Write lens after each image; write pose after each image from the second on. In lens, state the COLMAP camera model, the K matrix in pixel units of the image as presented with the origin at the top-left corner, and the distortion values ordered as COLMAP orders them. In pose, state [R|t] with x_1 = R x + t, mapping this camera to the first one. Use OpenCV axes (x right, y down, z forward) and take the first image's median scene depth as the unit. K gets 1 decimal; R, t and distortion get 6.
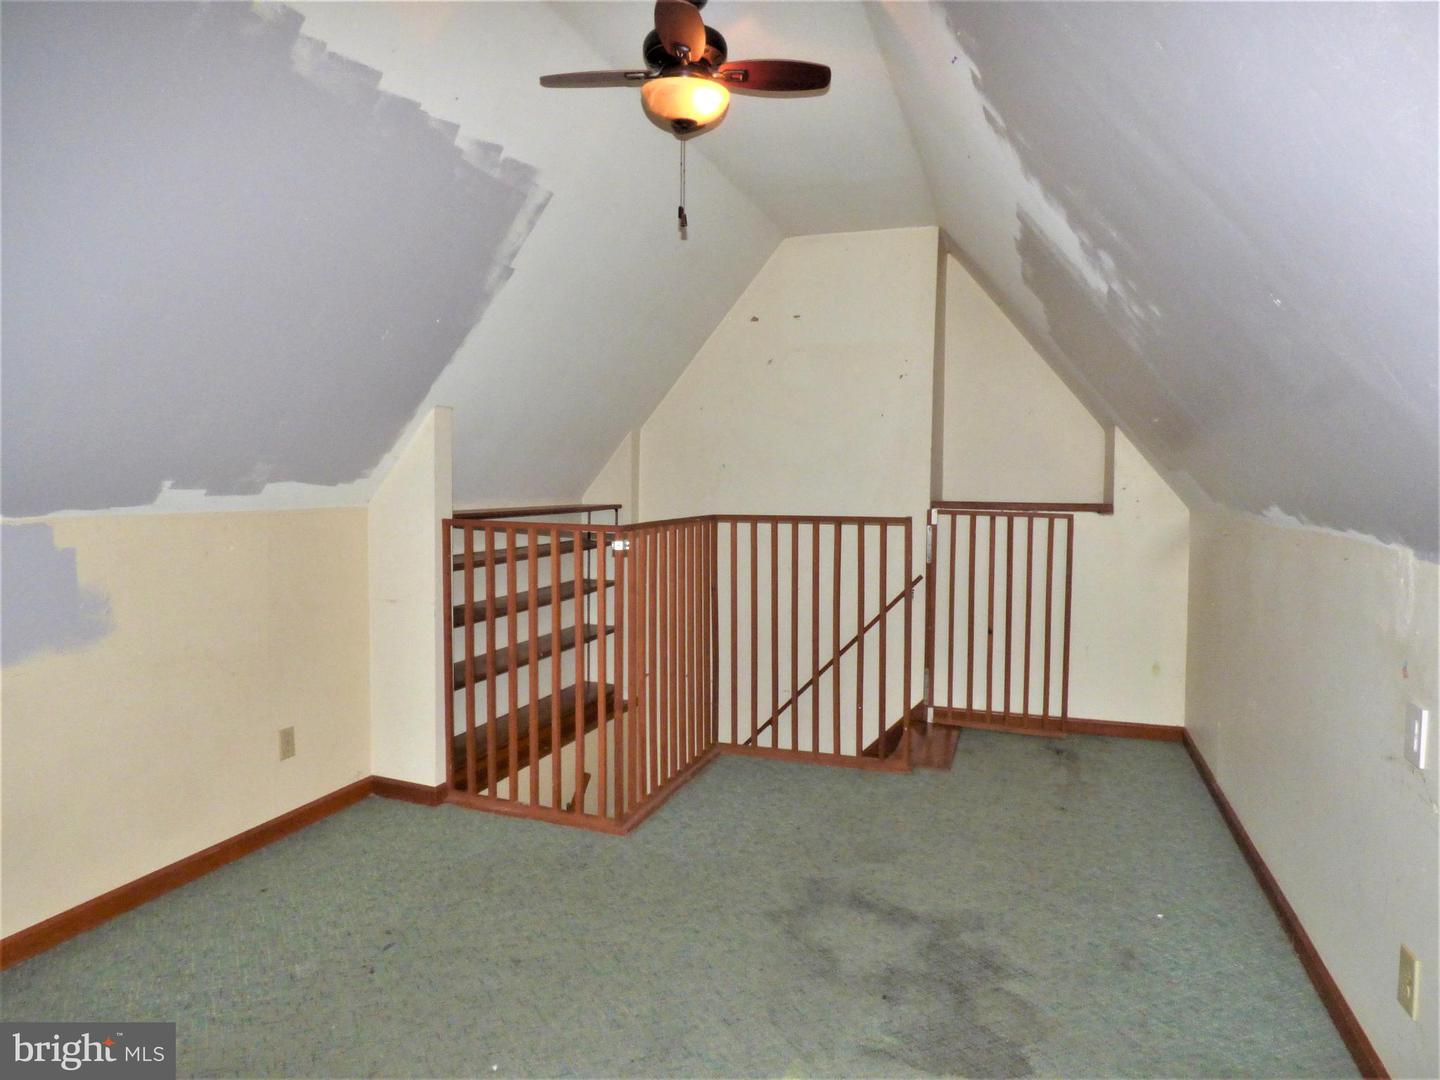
lens RADIAL K [[880.5, 0, 715.7], [0, 880.5, 534.9], [0, 0, 1]] dist [-0.008248, 0.000455]
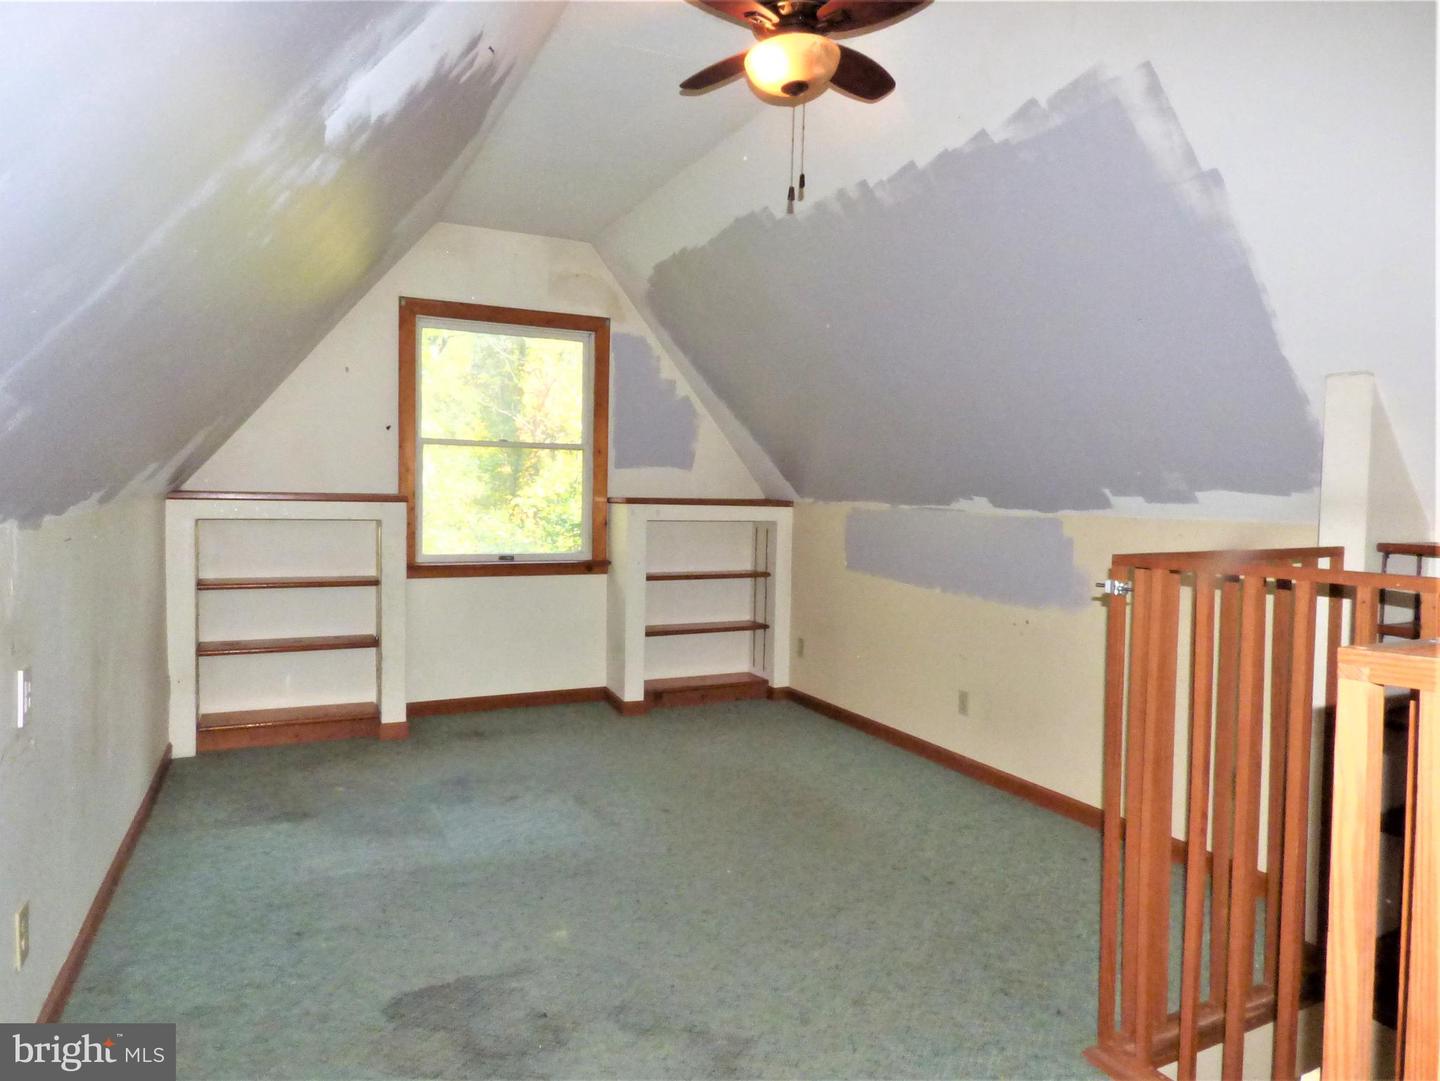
lens RADIAL K [[880.5, 0, 715.7], [0, 880.5, 535.4], [0, 0, 1]] dist [-0.008248, 0.000455]
pose [[-0.695579, 0.019326, -0.718190, 0.639869], [-0.068604, 0.993284, 0.093173, -0.076458], [0.715167, 0.114080, -0.689581, 1.504605]]
